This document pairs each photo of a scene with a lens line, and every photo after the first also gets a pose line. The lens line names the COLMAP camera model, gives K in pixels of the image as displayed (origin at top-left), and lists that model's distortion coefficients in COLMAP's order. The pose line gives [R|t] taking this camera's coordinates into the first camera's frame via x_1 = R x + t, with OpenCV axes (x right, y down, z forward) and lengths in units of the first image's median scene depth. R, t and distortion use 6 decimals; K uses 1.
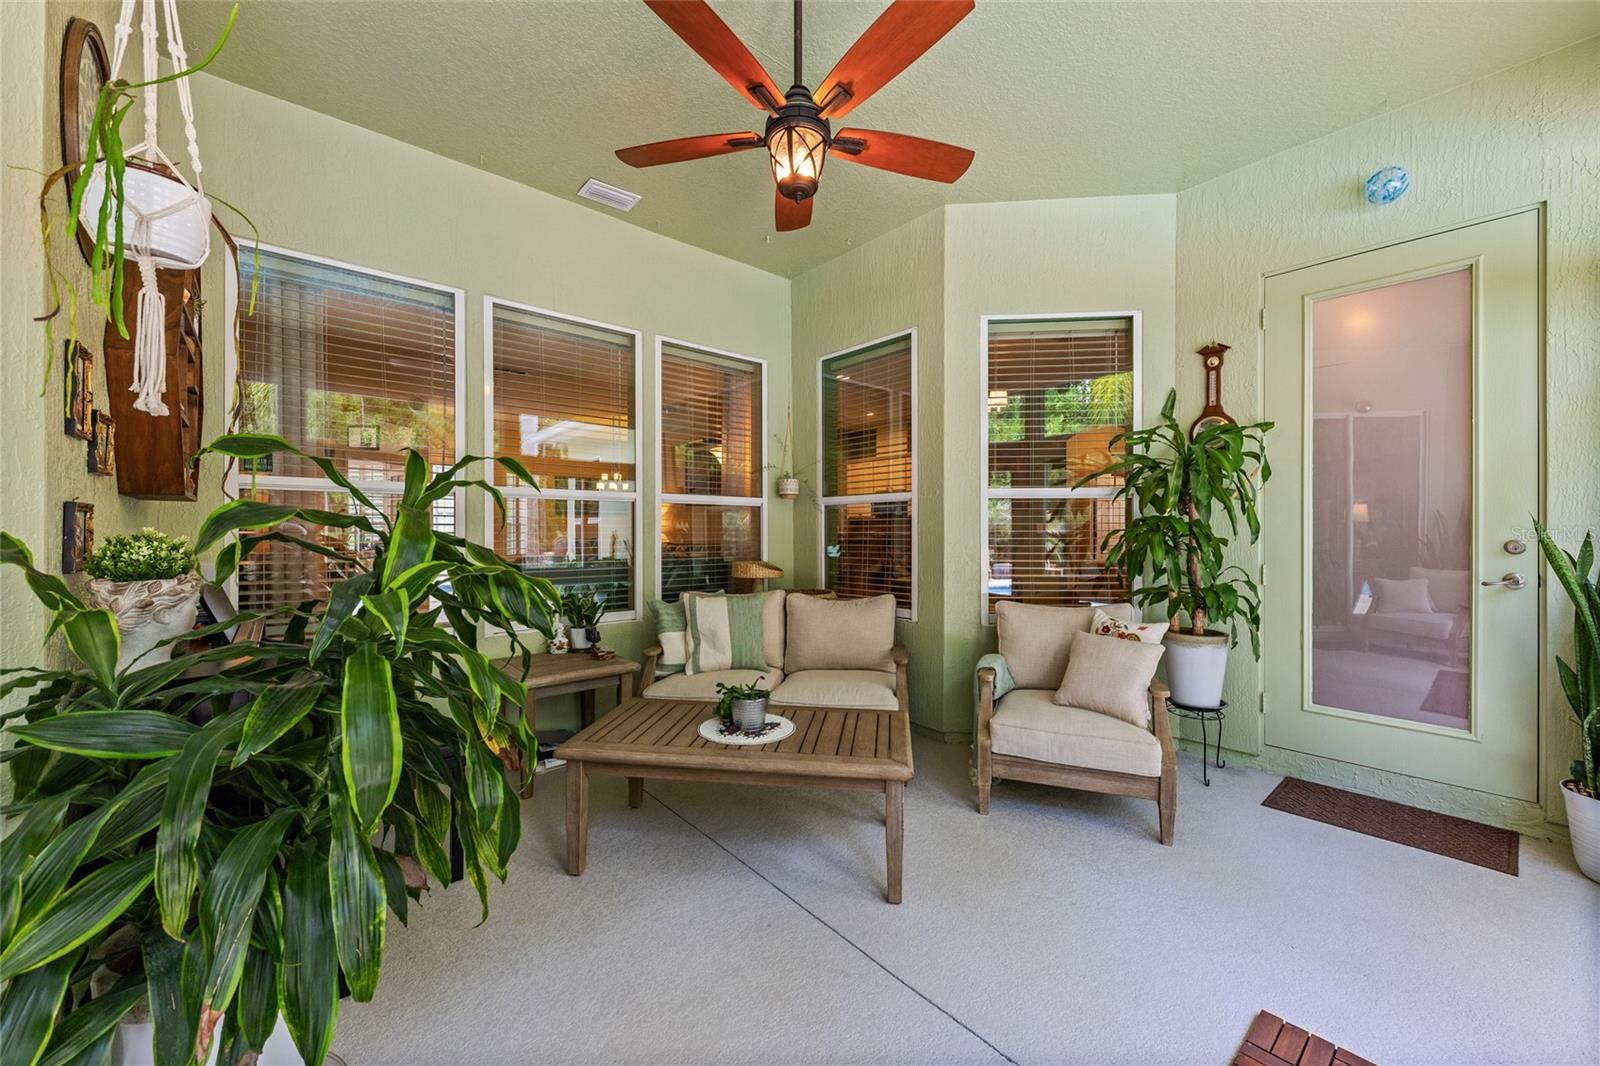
lens RADIAL K [[617.2, 0, 801.0], [0, 617.2, 533.7], [0, 0, 1]] dist [0.008858, -0.001886]
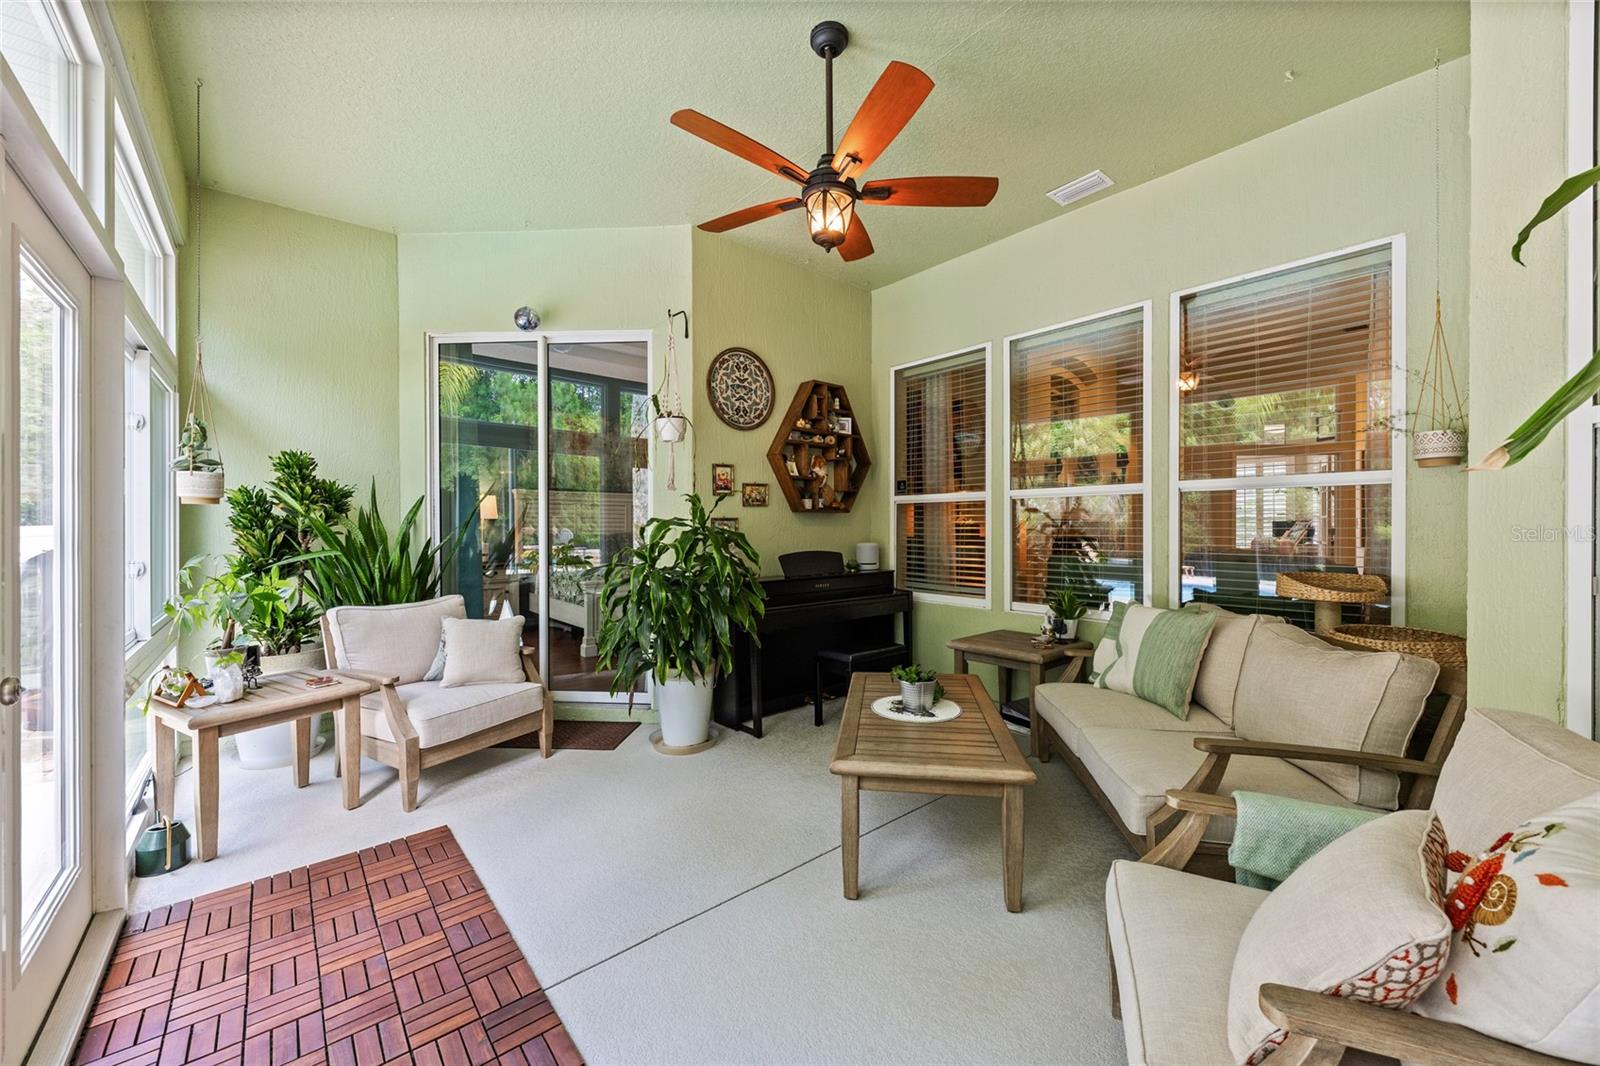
lens RADIAL K [[617.2, 0, 803.0], [0, 617.2, 535.3], [0, 0, 1]] dist [0.008858, -0.001886]
pose [[0.006186, 0.001870, -0.999979, 0.772000], [0.007841, 0.999967, 0.001918, 0.005348], [0.999950, -0.007853, 0.006171, 0.615716]]
